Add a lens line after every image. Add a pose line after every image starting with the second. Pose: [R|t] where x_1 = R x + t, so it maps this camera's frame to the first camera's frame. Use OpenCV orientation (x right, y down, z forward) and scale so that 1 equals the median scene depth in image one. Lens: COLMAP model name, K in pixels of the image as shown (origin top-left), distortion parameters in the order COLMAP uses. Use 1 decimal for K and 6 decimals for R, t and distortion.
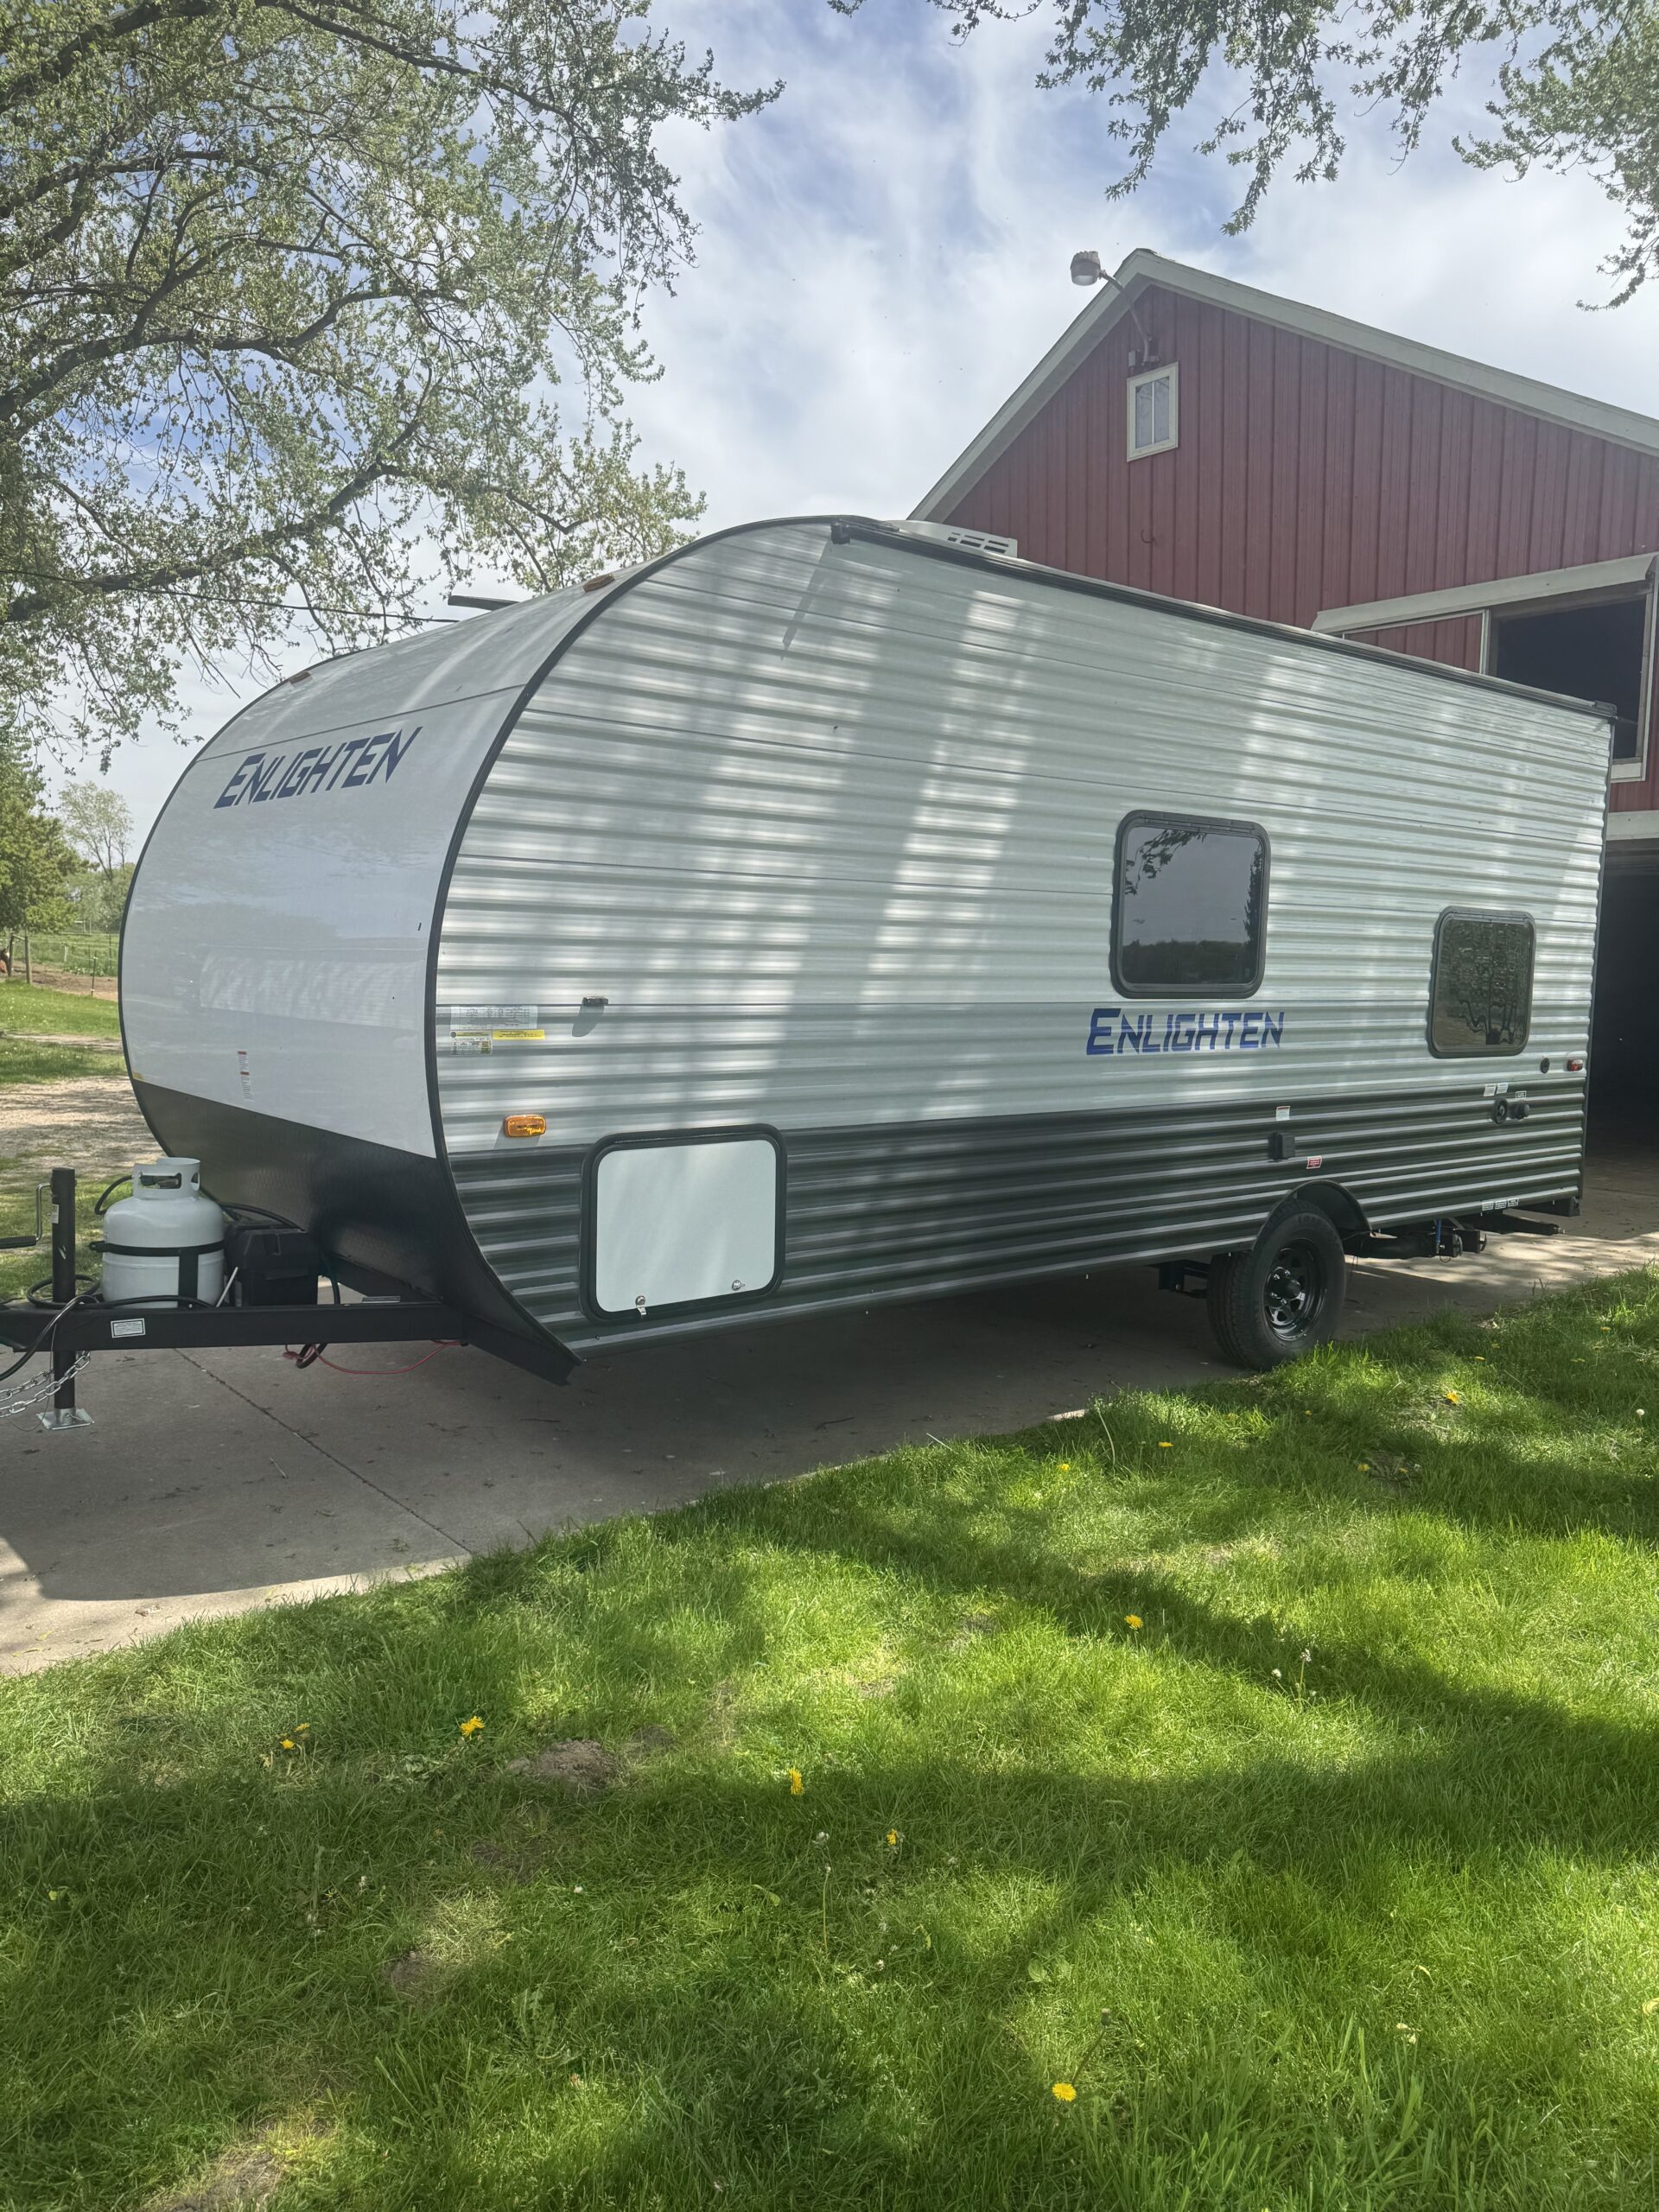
lens RADIAL K [[1572.3, 0, 829.1], [0, 1572.3, 1110.9], [0, 0, 1]] dist [0.043041, -0.050538]
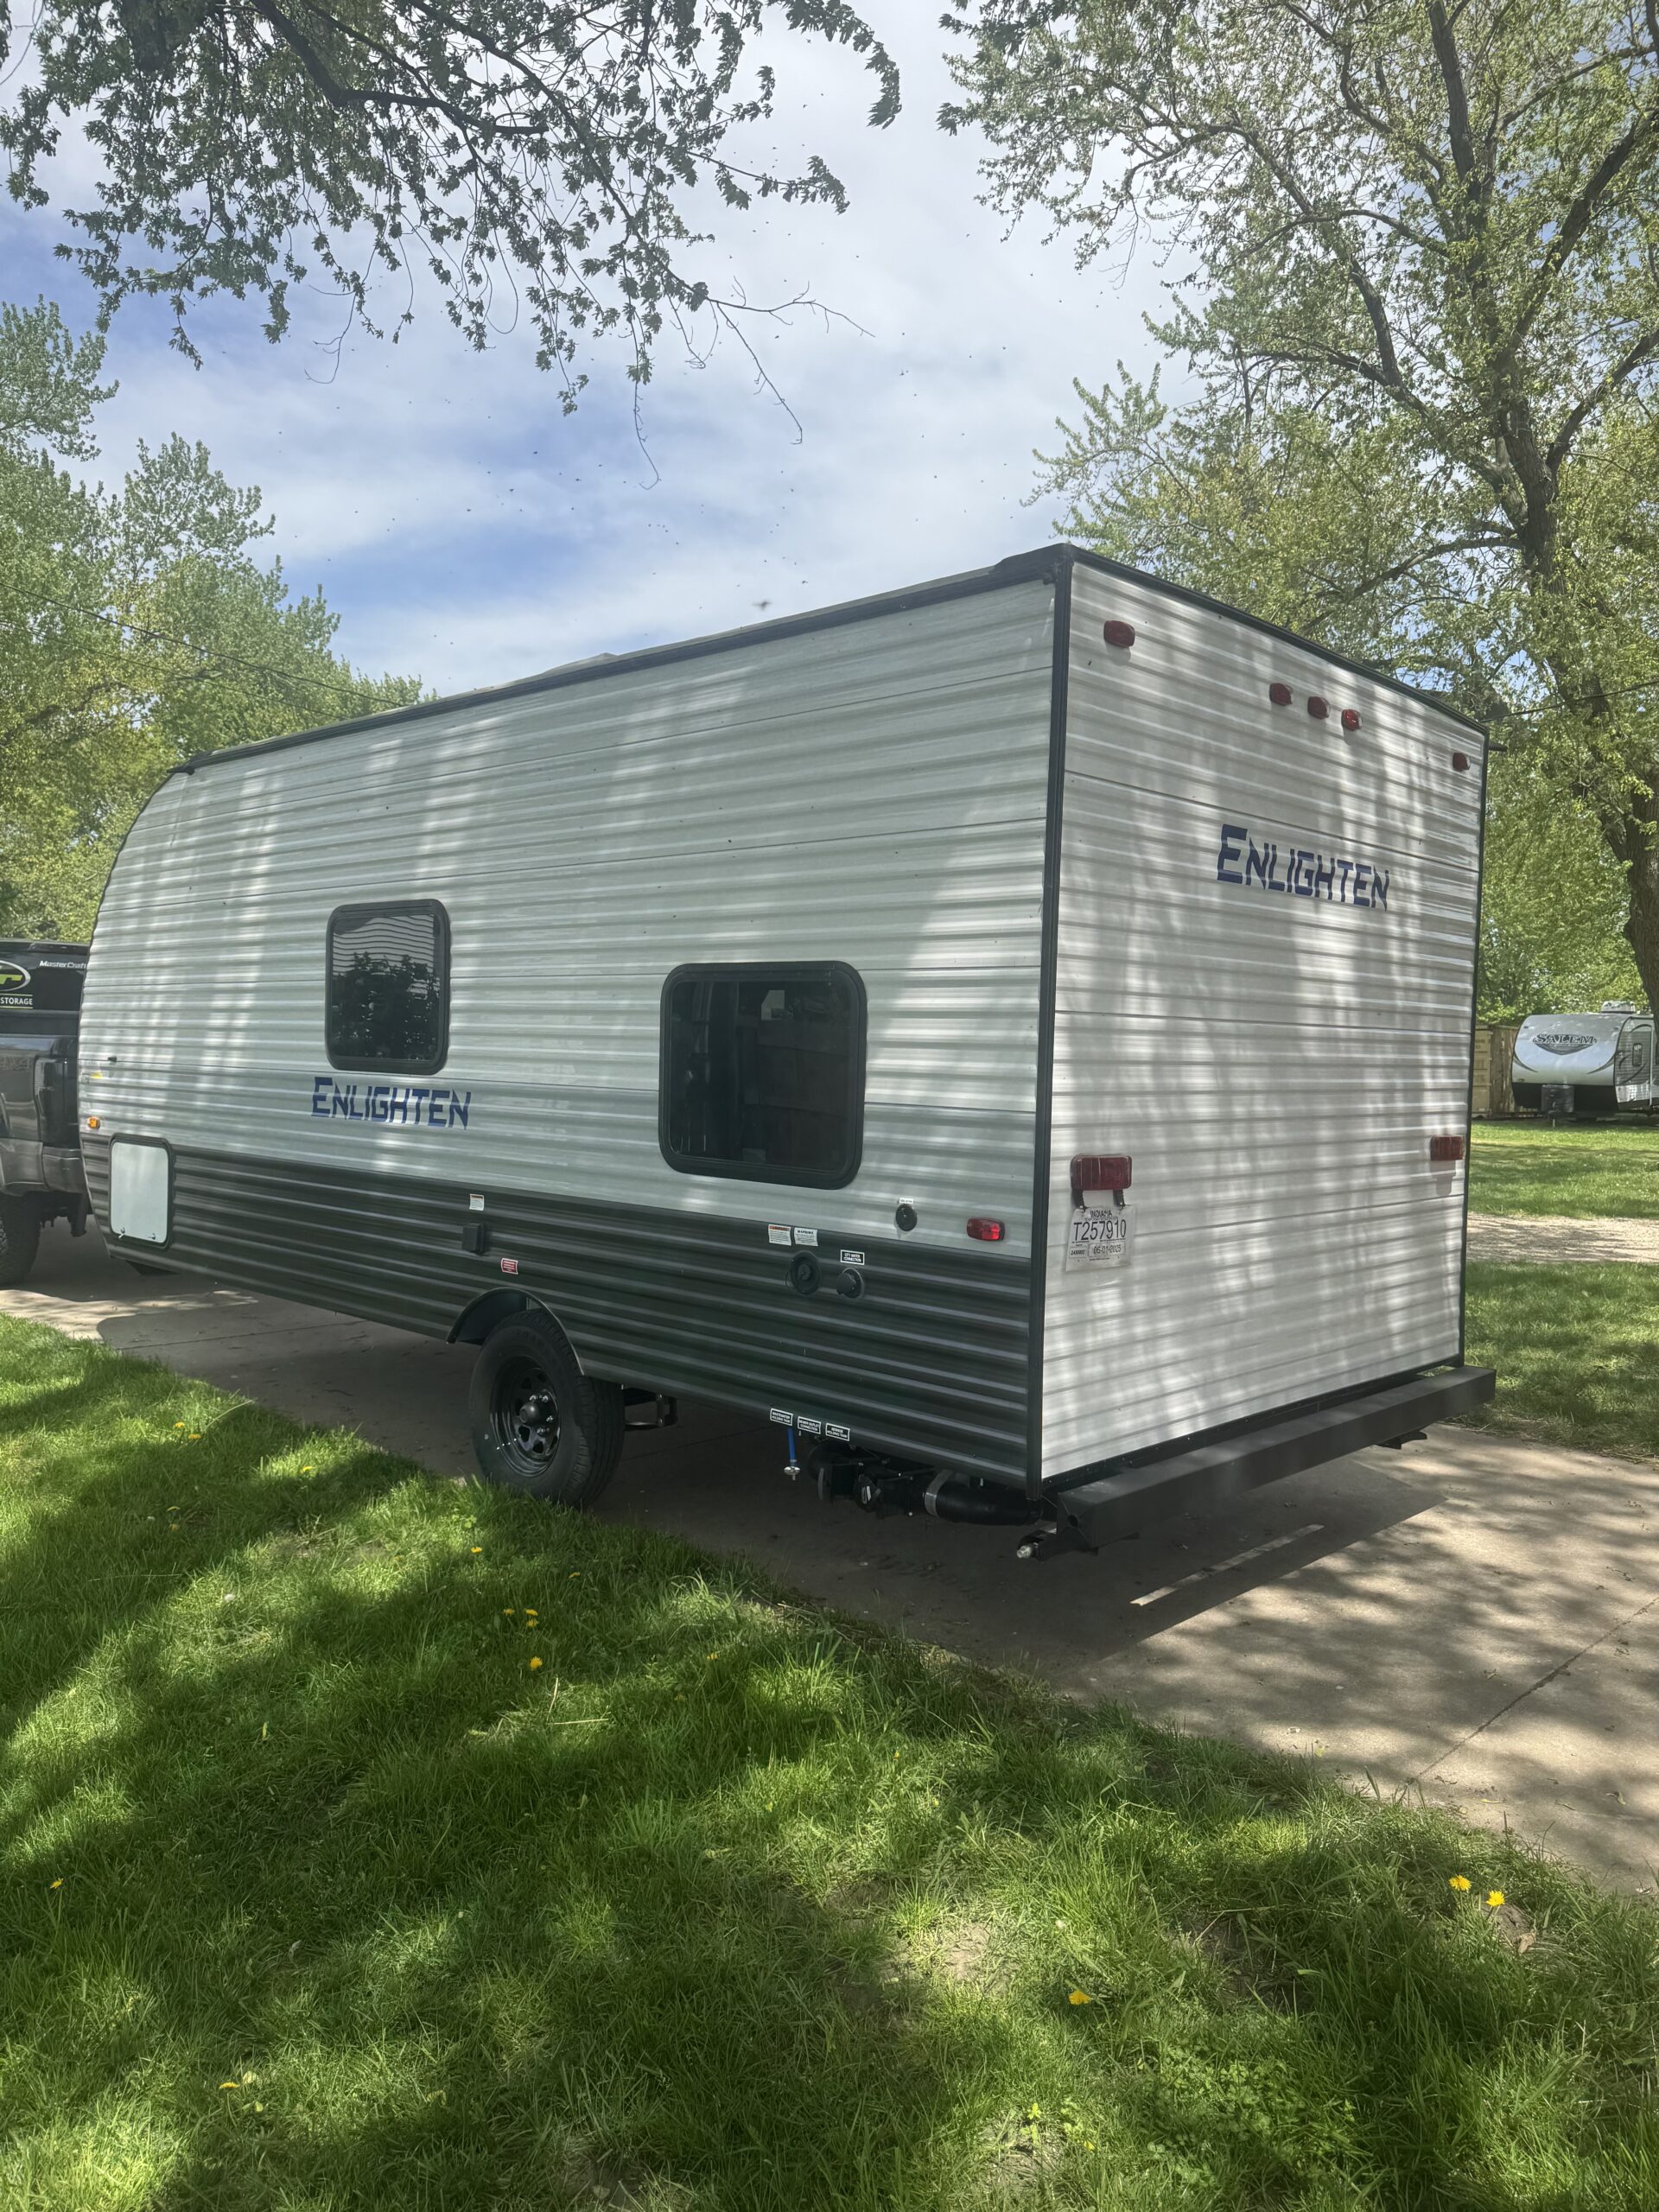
lens RADIAL K [[1572.3, 0, 819.5], [0, 1572.3, 1102.6], [0, 0, 1]] dist [0.043041, -0.050538]
pose [[0.149447, 0.016383, -0.988634, 1.275268], [-0.121500, 0.992590, -0.001918, -0.081811], [0.981276, 0.120406, 0.150330, 1.093534]]
